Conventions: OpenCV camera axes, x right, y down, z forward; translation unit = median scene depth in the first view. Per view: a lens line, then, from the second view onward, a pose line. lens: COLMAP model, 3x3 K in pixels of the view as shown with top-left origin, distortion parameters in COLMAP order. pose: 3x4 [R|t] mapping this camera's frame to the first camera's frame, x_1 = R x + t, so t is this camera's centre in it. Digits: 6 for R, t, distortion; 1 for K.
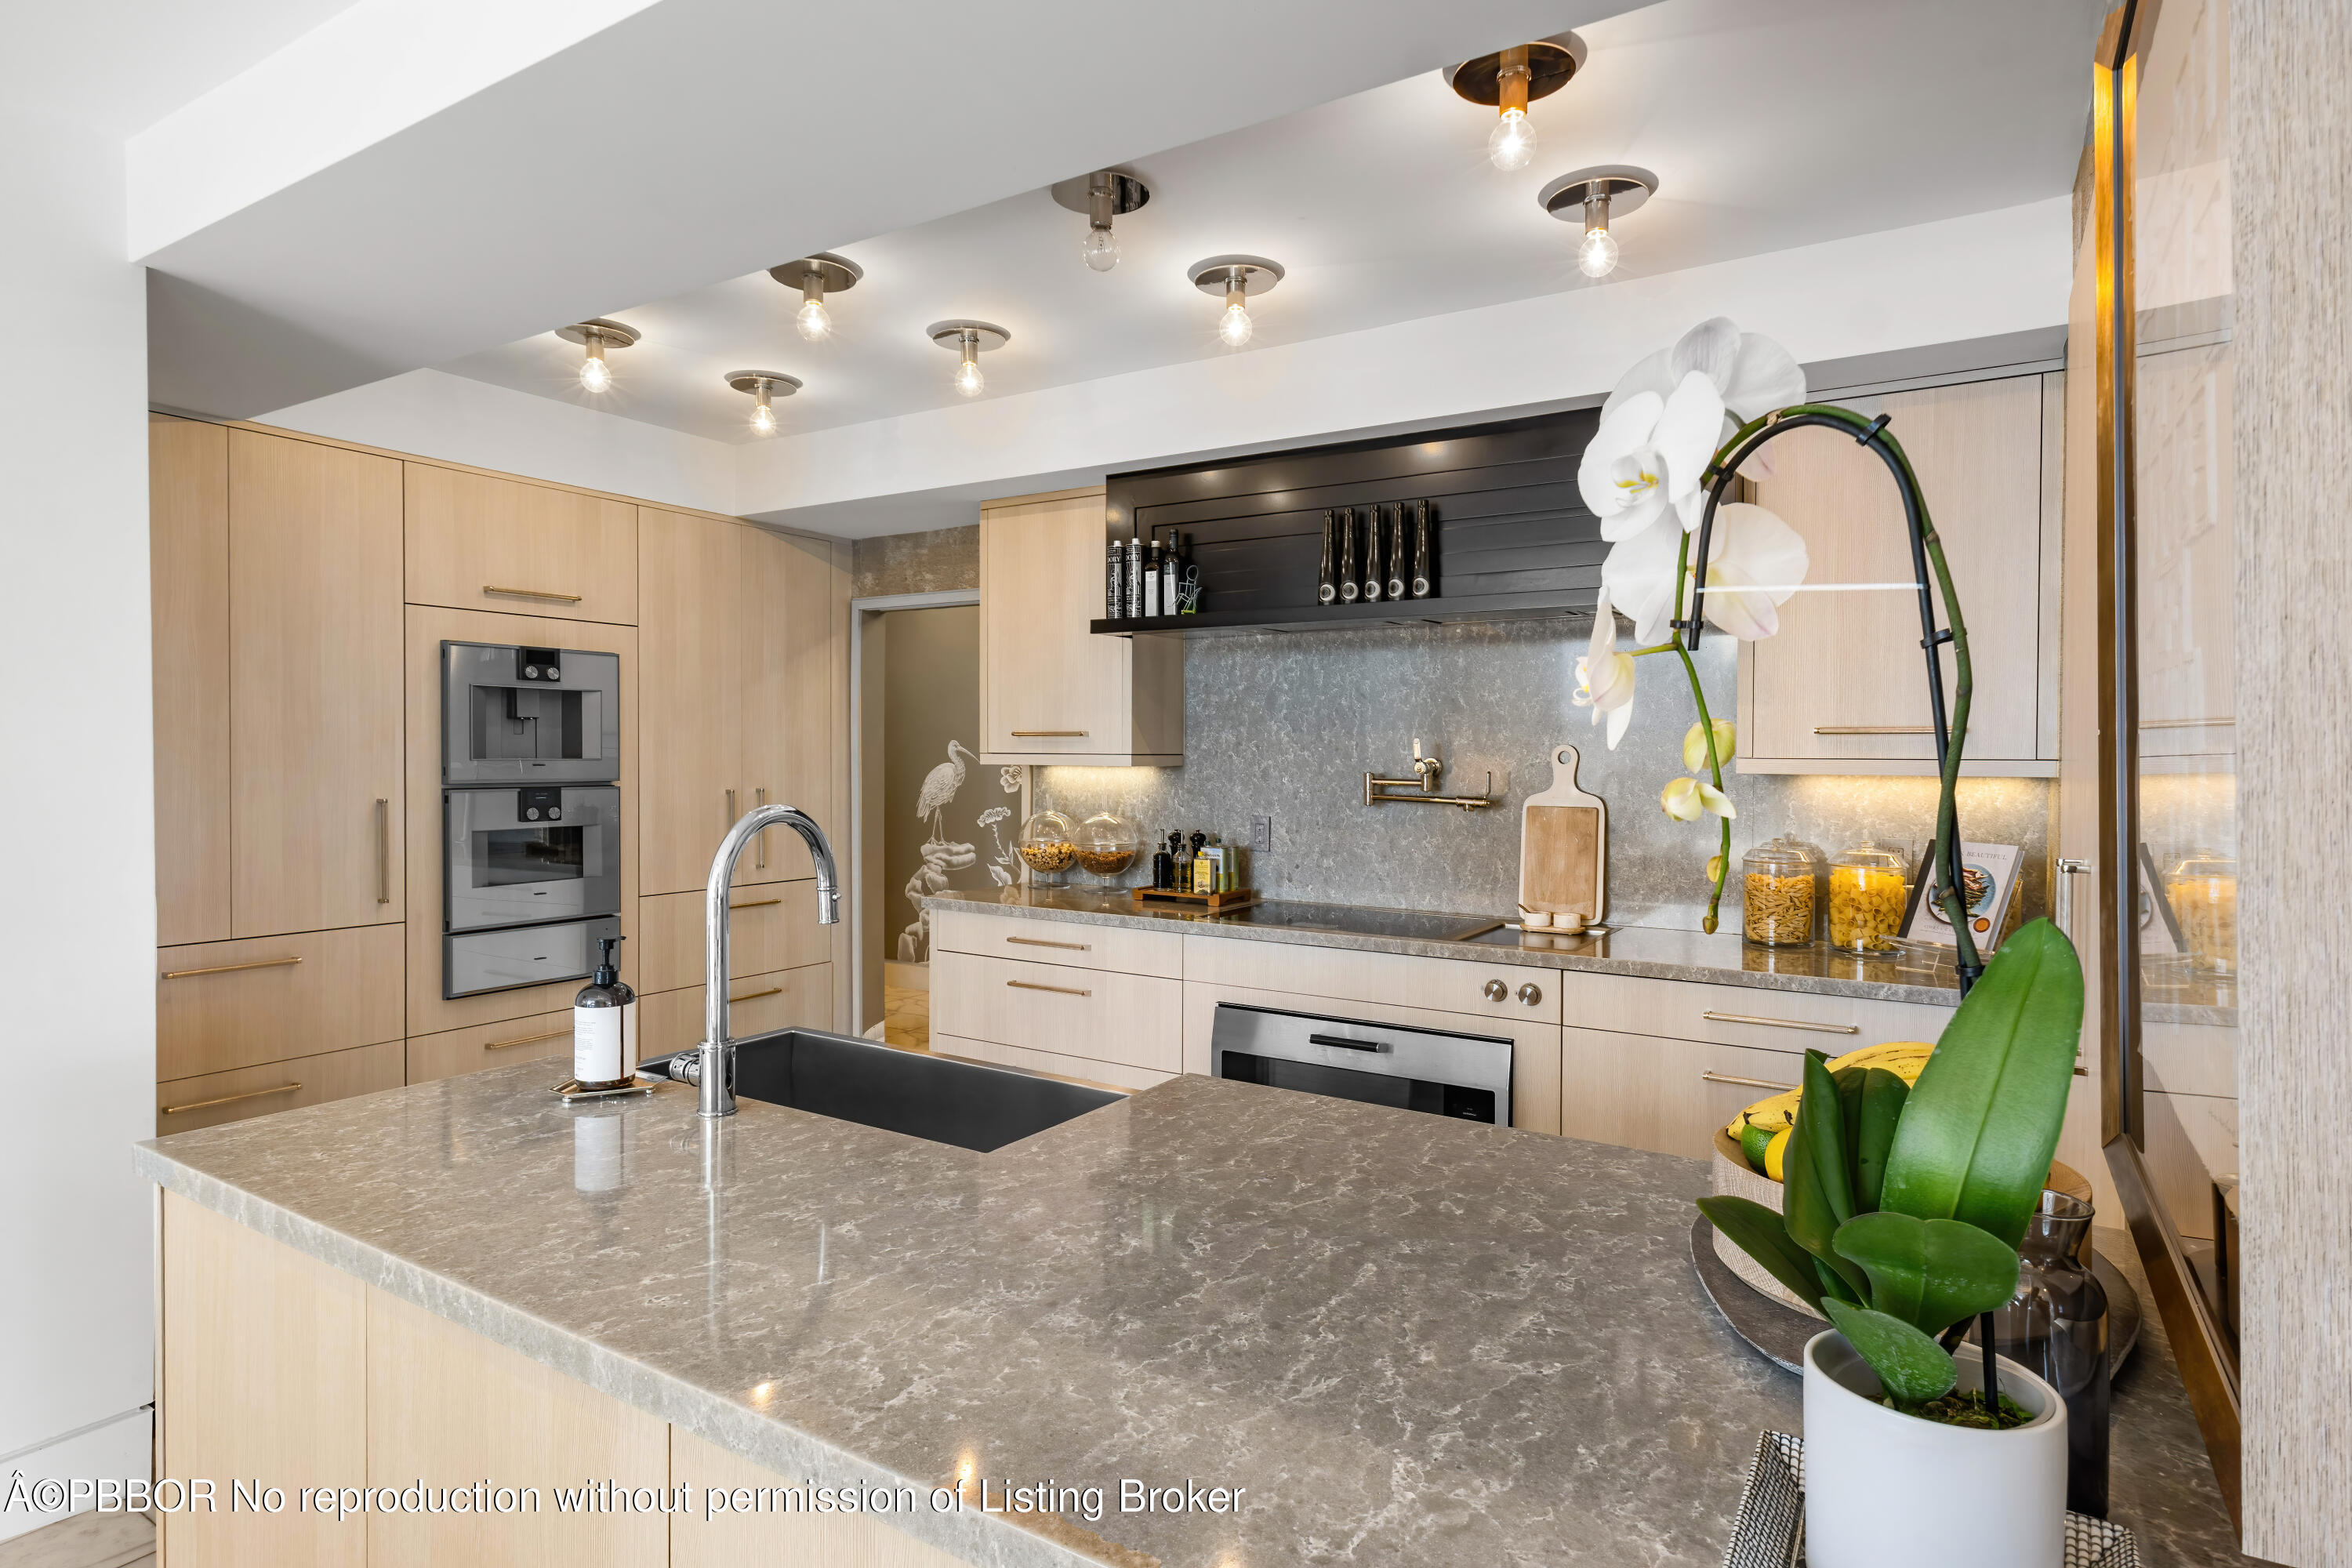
lens RADIAL K [[1227.5, 0, 1169.7], [0, 1227.5, 765.1], [0, 0, 1]] dist [-0.005608, -0.000653]
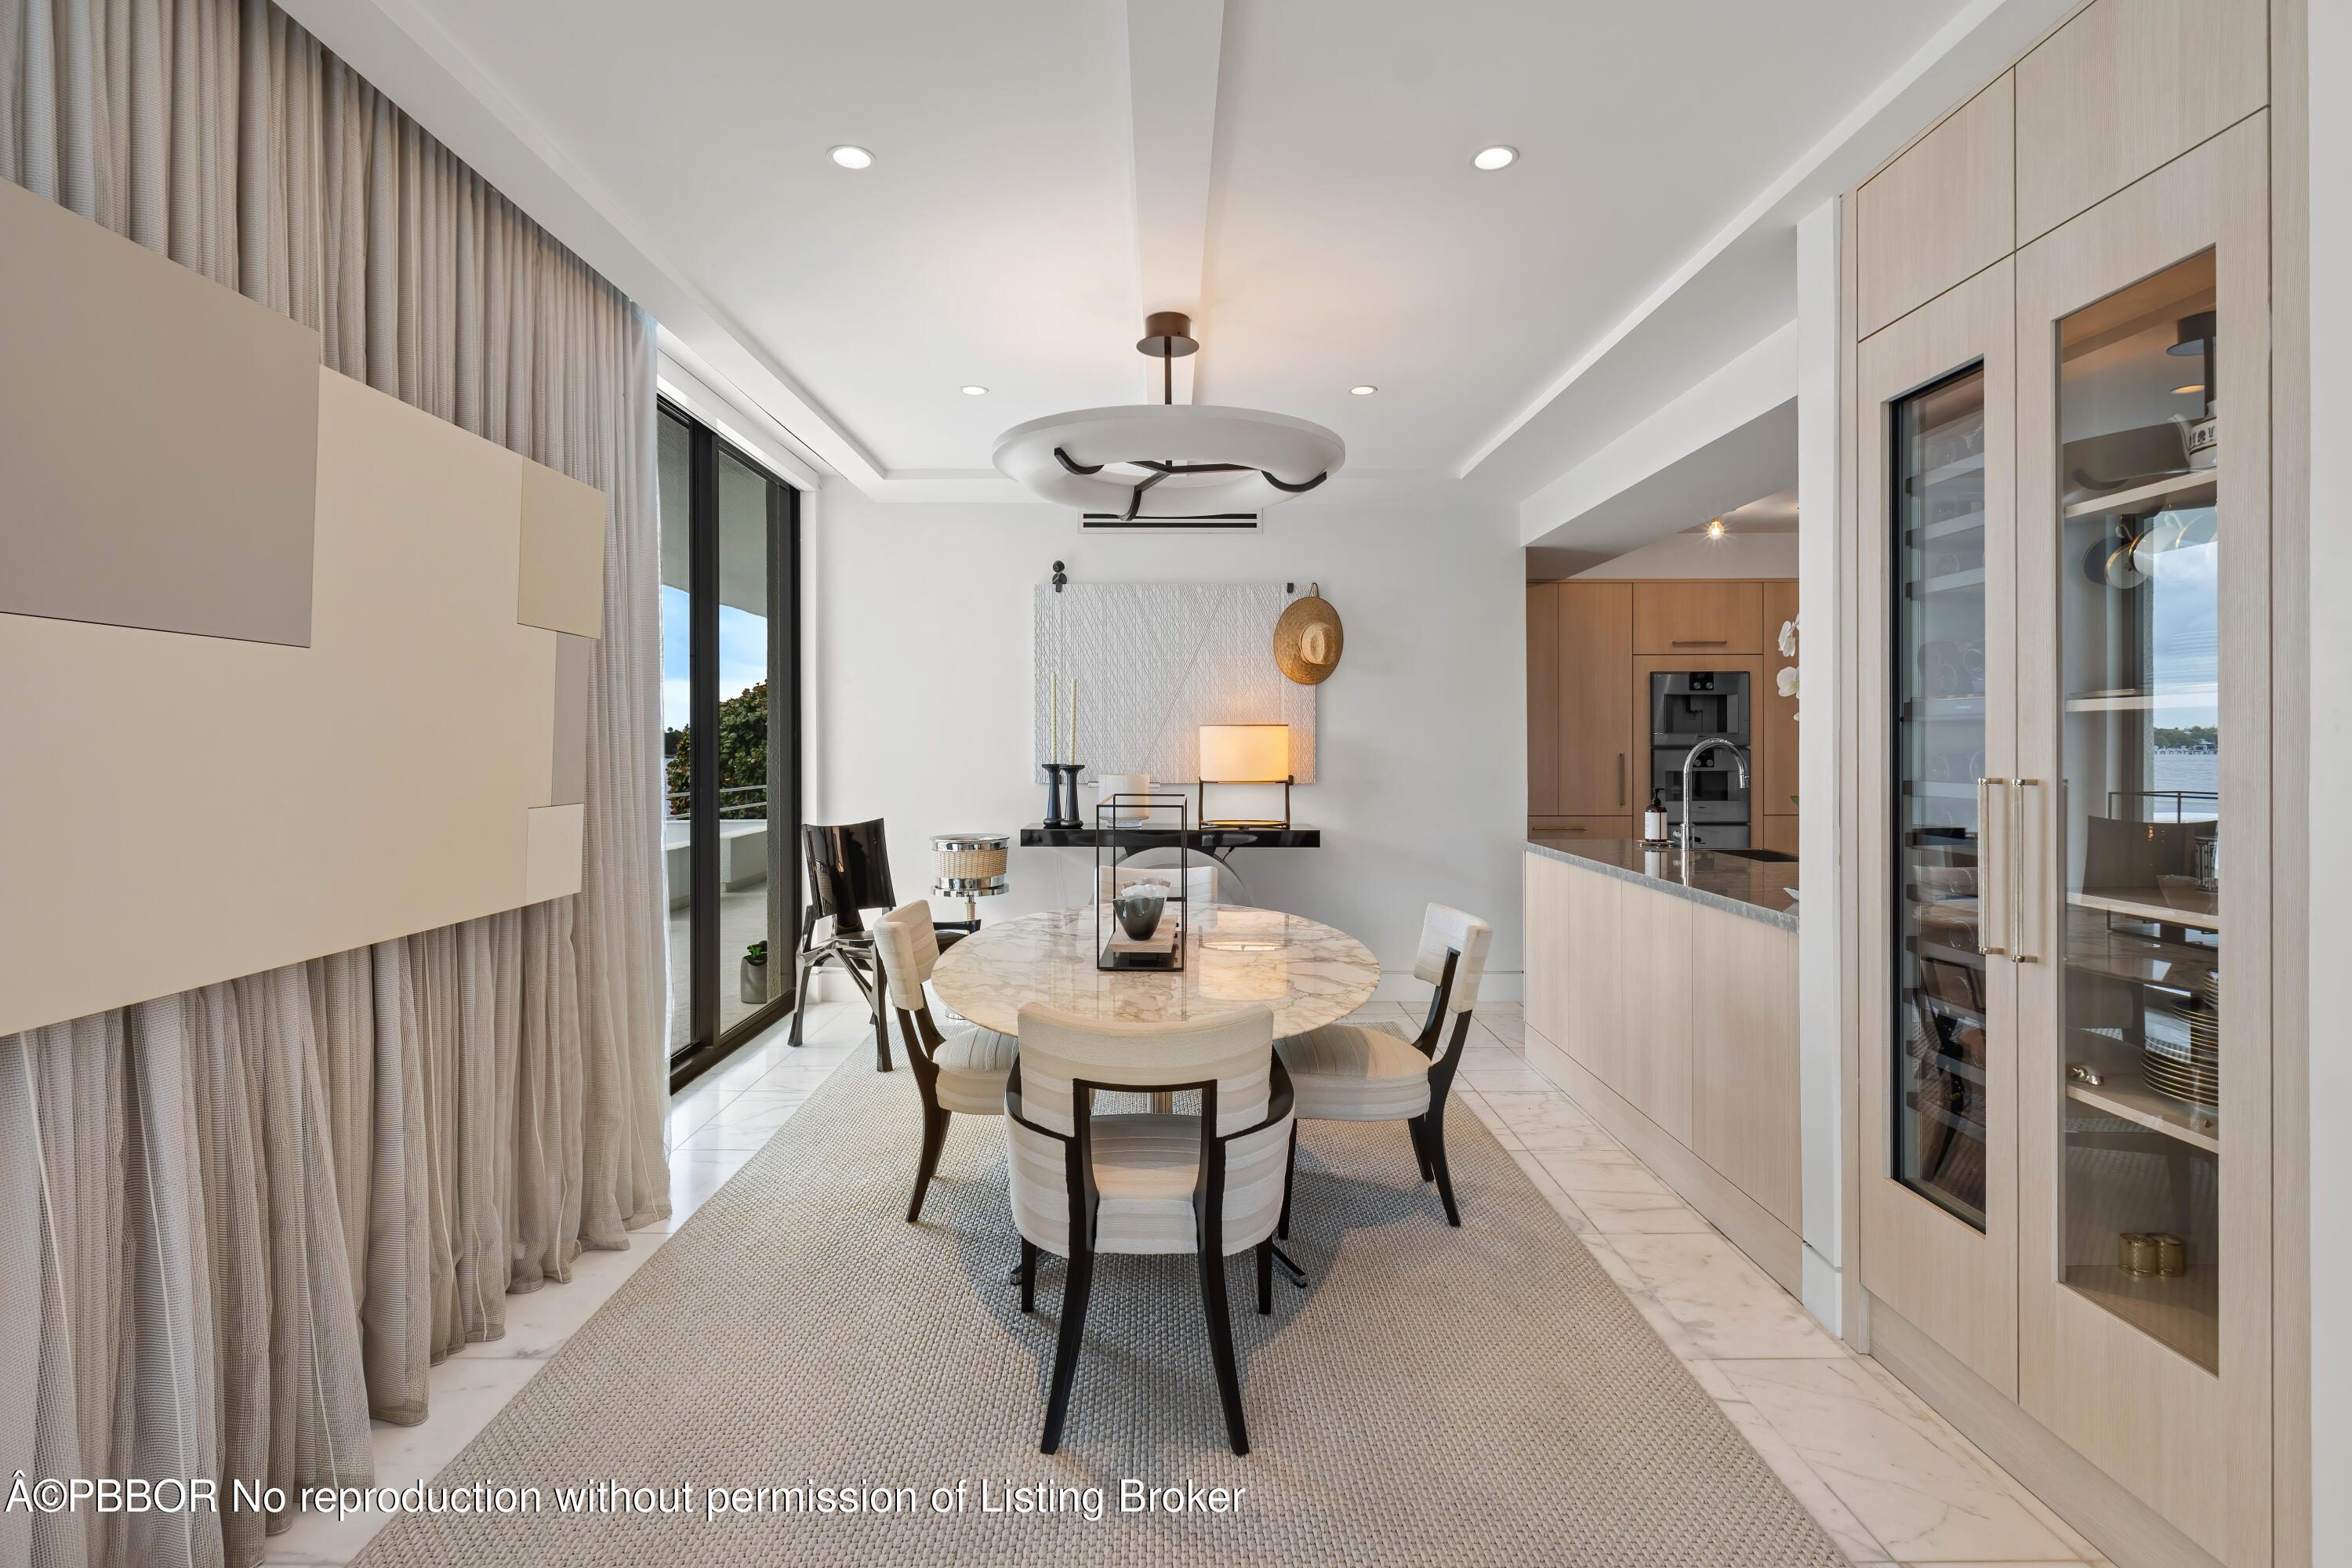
lens RADIAL K [[1136.1, 0, 1153.2], [0, 1136.1, 743.3], [0, 0, 1]] dist [-0.002200, -0.001048]
pose [[0.529970, -0.000562, -0.848016, 0.478768], [-0.004140, 0.999986, -0.003250, 0.018603], [0.848006, 0.005233, 0.529960, -0.577906]]
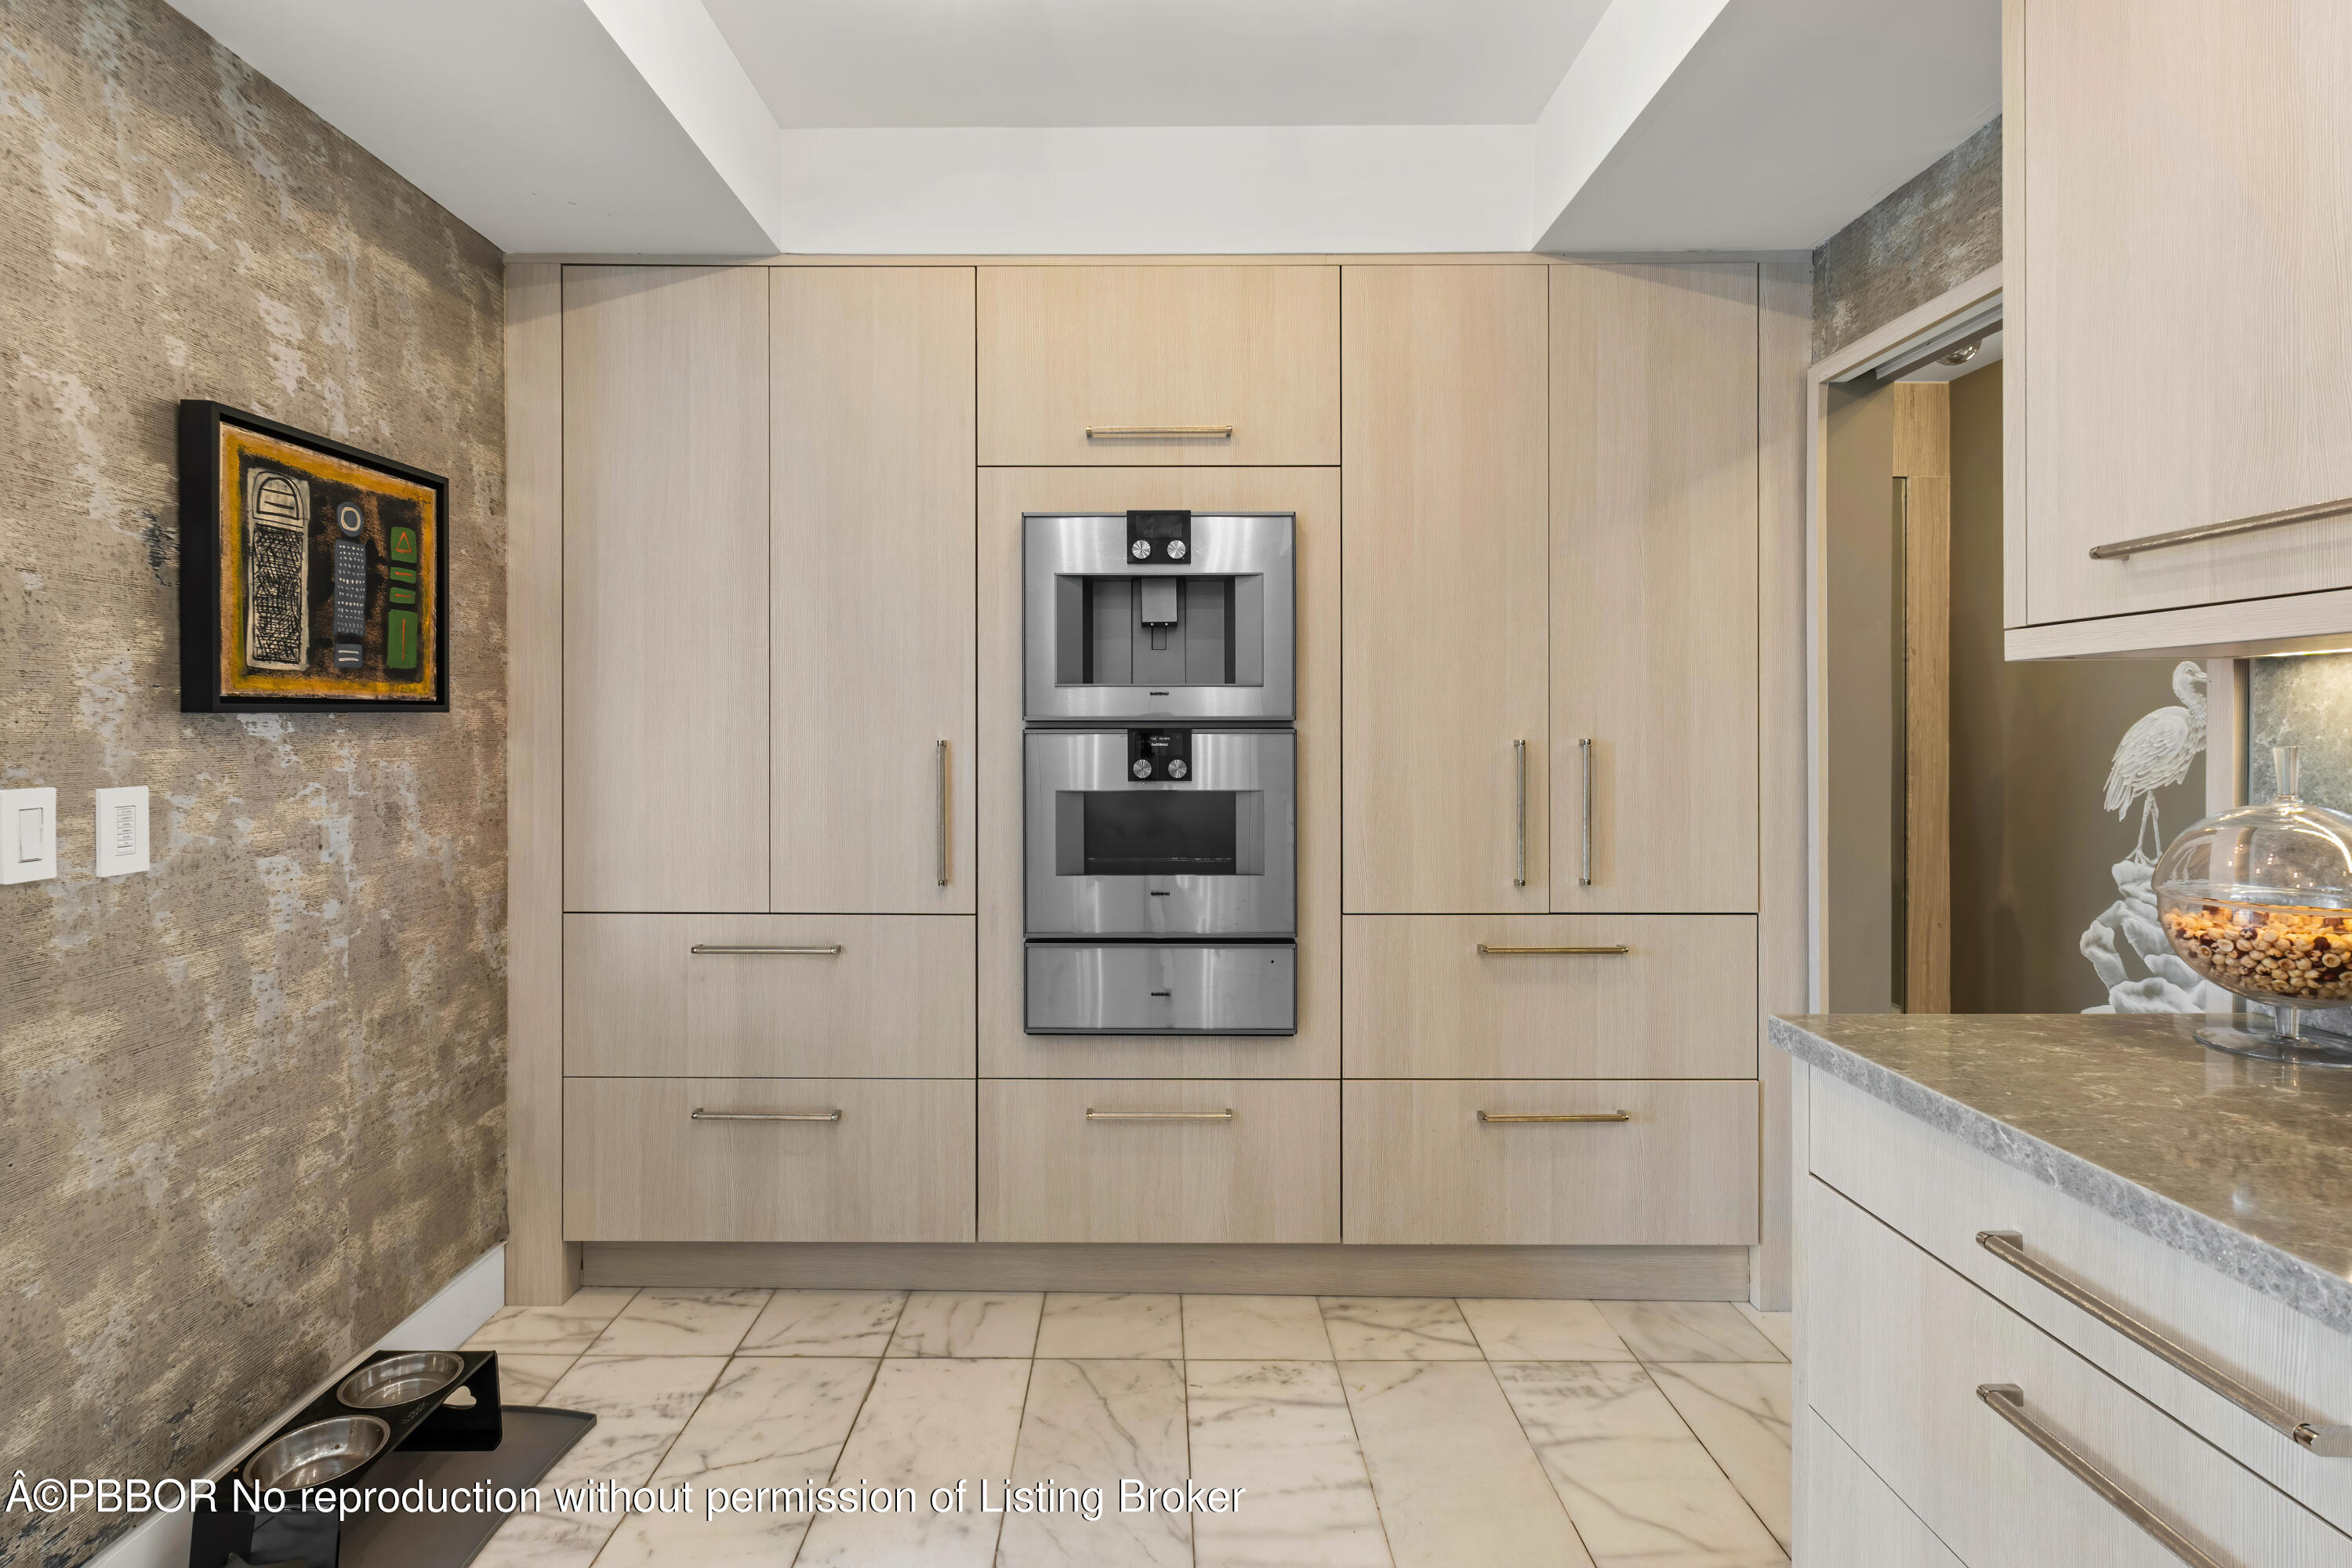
lens RADIAL K [[1136.1, 0, 1158.7], [0, 1136.1, 741.5], [0, 0, 1]] dist [-0.002200, -0.001048]
pose [[0.531594, -0.000416, -0.846999, -0.008672], [-0.003707, 0.999989, -0.002818, 0.026613], [0.846991, 0.004637, 0.531587, 0.677844]]
